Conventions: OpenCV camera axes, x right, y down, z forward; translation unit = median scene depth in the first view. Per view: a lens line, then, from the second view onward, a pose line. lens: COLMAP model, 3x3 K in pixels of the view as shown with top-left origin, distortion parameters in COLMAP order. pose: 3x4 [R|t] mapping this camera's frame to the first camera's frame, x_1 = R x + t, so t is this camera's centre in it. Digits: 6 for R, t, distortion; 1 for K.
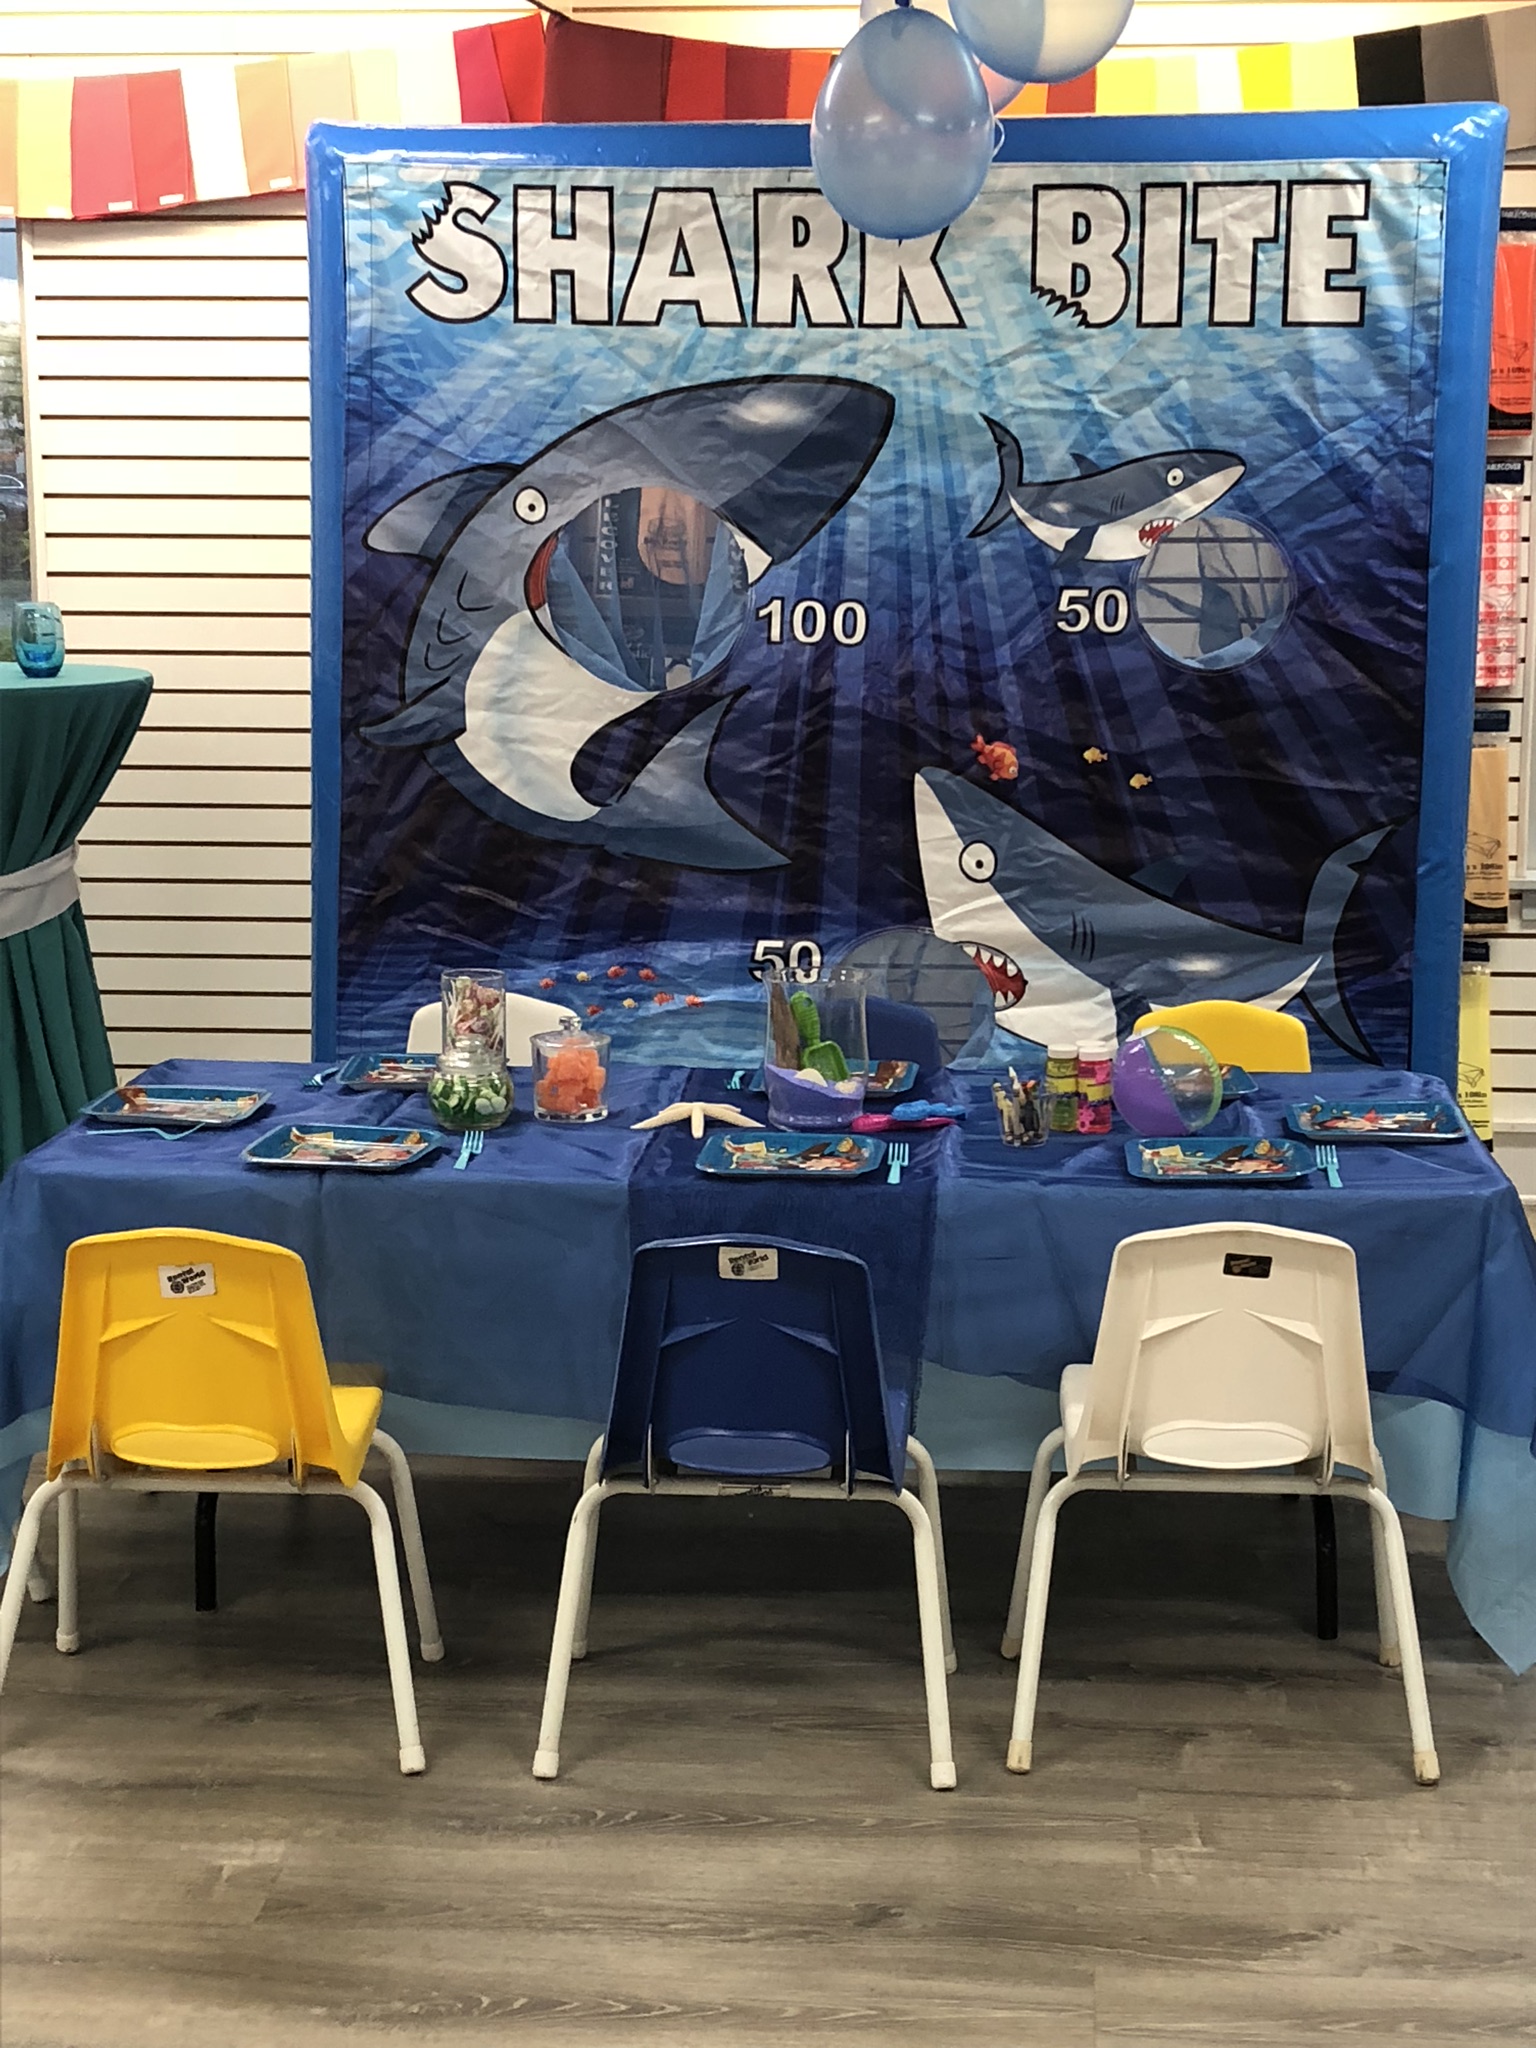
lens RADIAL K [[3725.2, 0, 769.9], [0, 3725.2, 1030.1], [0, 0, 1]] dist [0.196491, 0.000000]
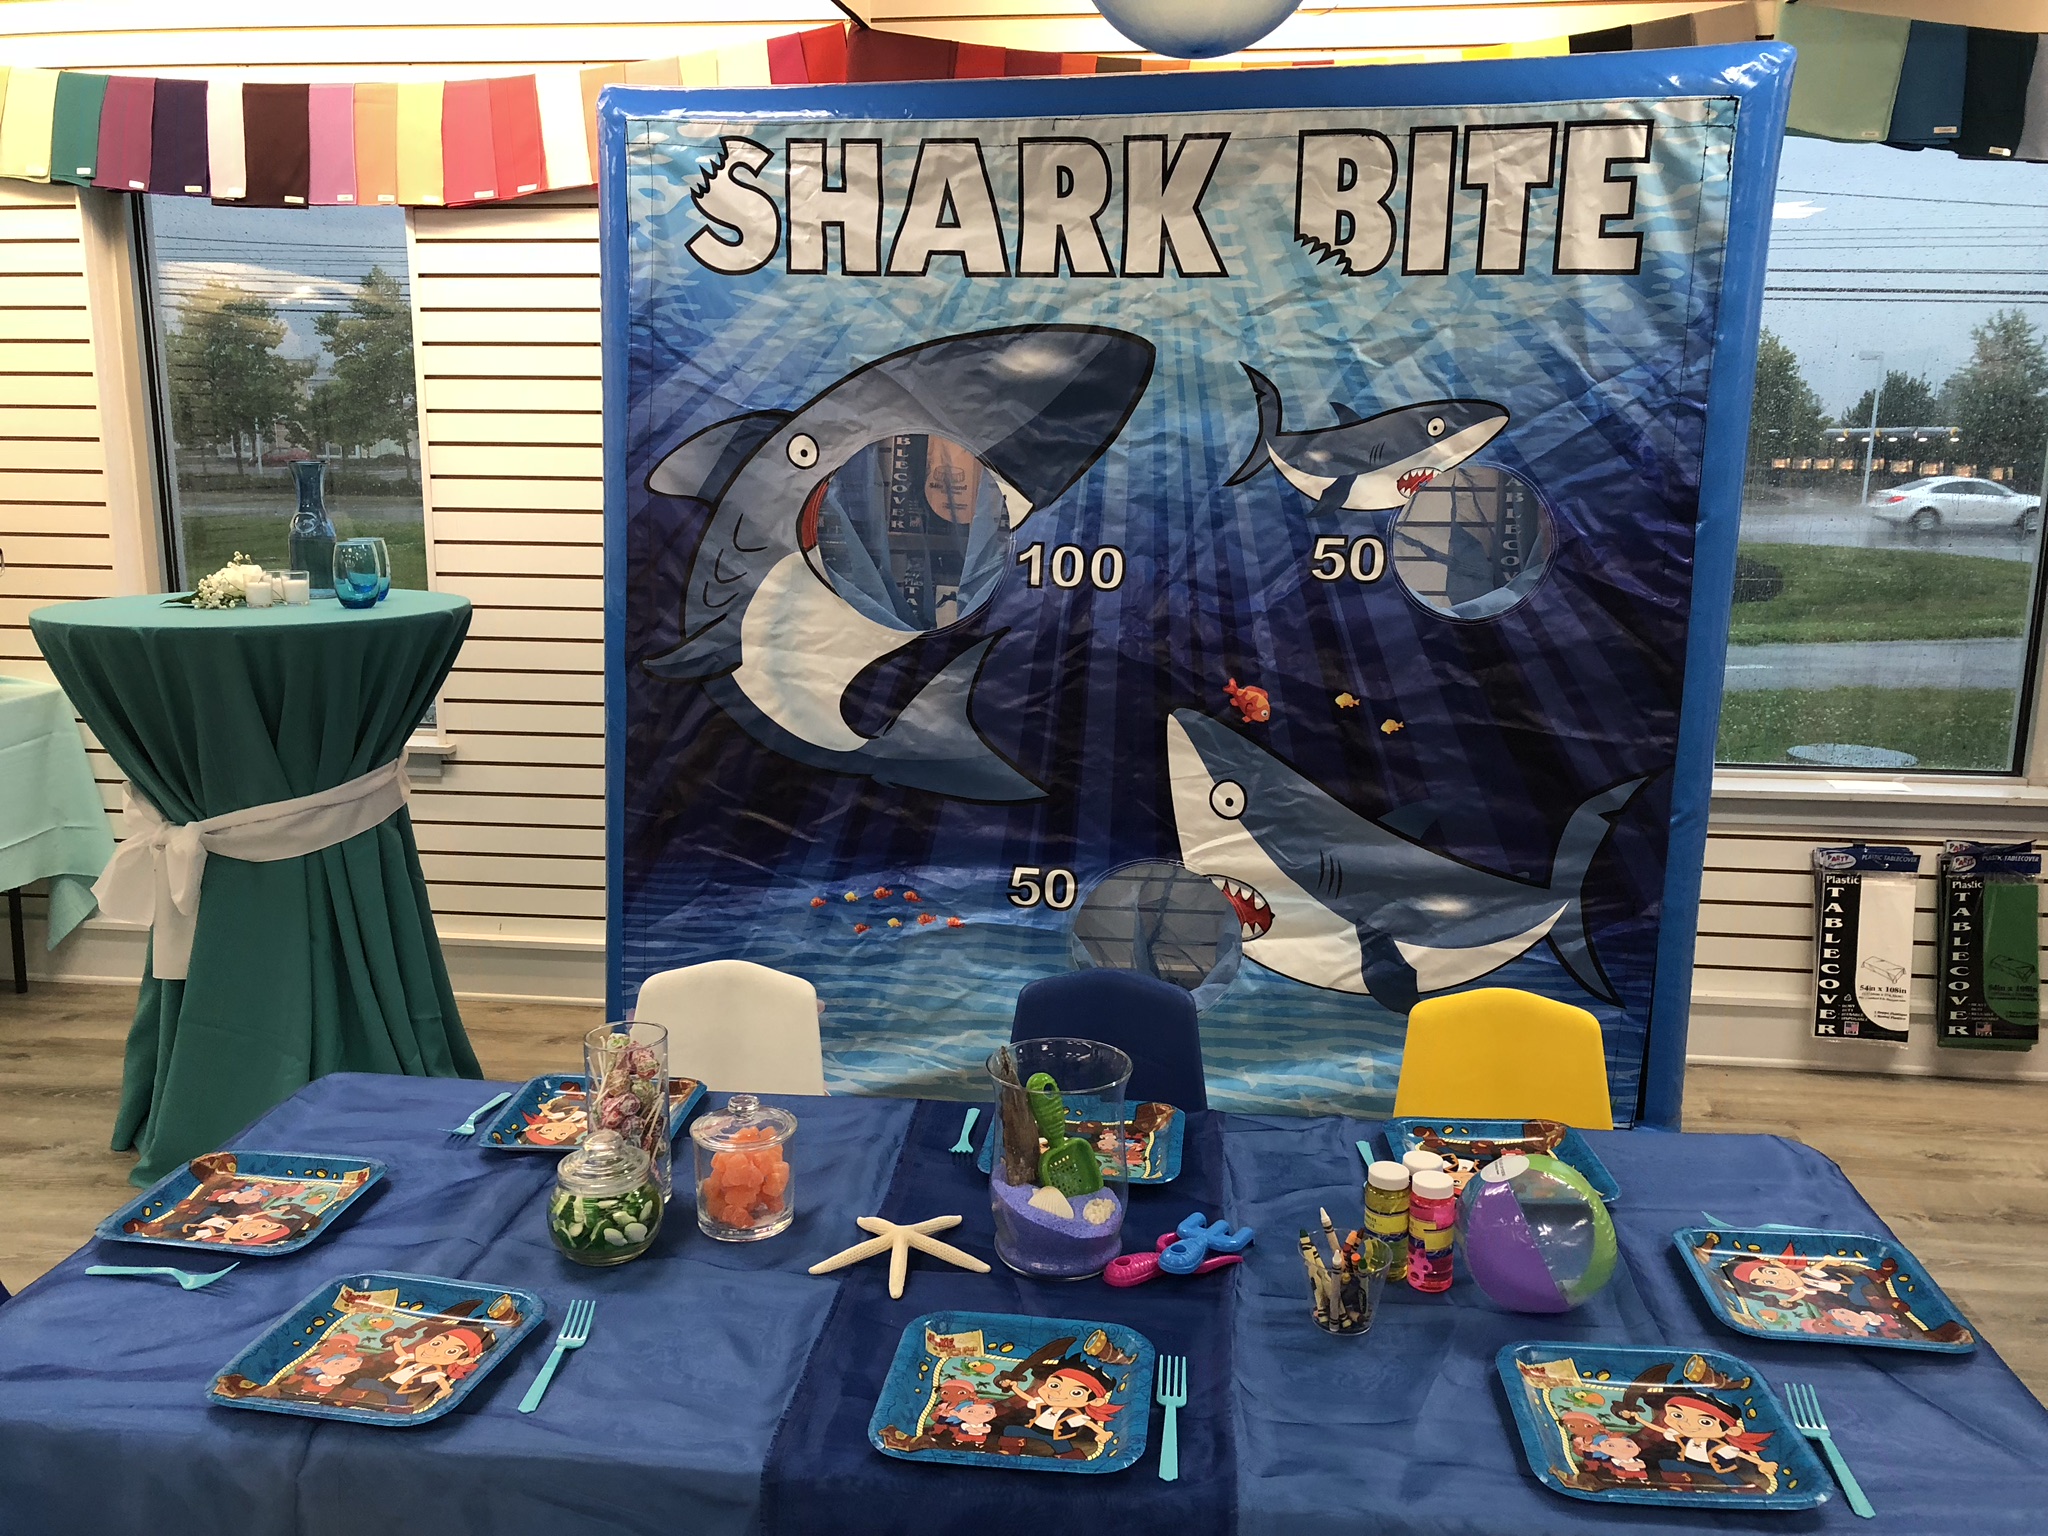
lens RADIAL K [[1704.6, 0, 1010.8], [0, 1704.6, 753.7], [0, 0, 1]] dist [0.068911, -0.033289]
pose [[0.999432, 0.013740, -0.030767, 0.009993], [-0.012901, 0.999544, 0.027314, -0.070559], [0.031129, -0.026901, 0.999153, 0.530044]]
